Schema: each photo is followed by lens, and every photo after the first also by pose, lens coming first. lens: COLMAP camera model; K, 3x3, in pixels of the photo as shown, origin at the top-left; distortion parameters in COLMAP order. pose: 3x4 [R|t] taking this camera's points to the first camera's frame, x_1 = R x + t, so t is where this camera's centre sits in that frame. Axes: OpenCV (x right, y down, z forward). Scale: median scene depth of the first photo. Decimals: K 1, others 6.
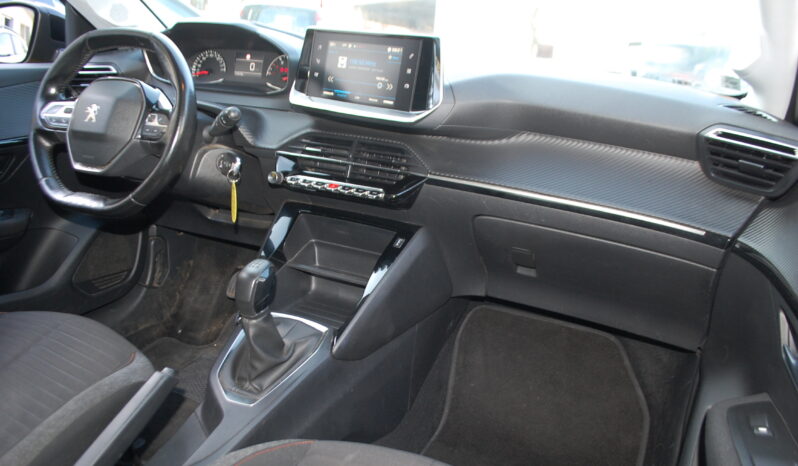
lens RADIAL K [[601.9, 0, 399.0], [0, 601.9, 233.0], [0, 0, 1]] dist [-0.067214, -0.000420]
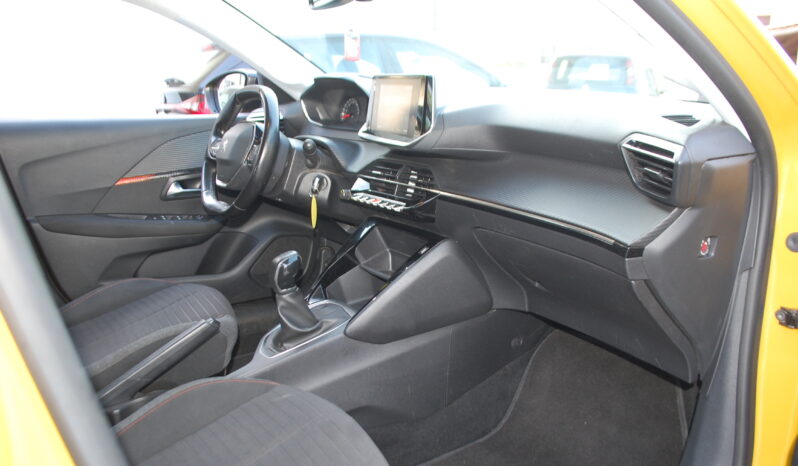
lens RADIAL K [[587.1, 0, 399.0], [0, 587.1, 233.0], [0, 0, 1]] dist [0.000031, -0.000899]
pose [[0.883024, 0.043760, -0.467284, 0.469500], [-0.079046, 0.995287, -0.056166, 0.049378], [0.462624, 0.086533, 0.882321, -0.034958]]
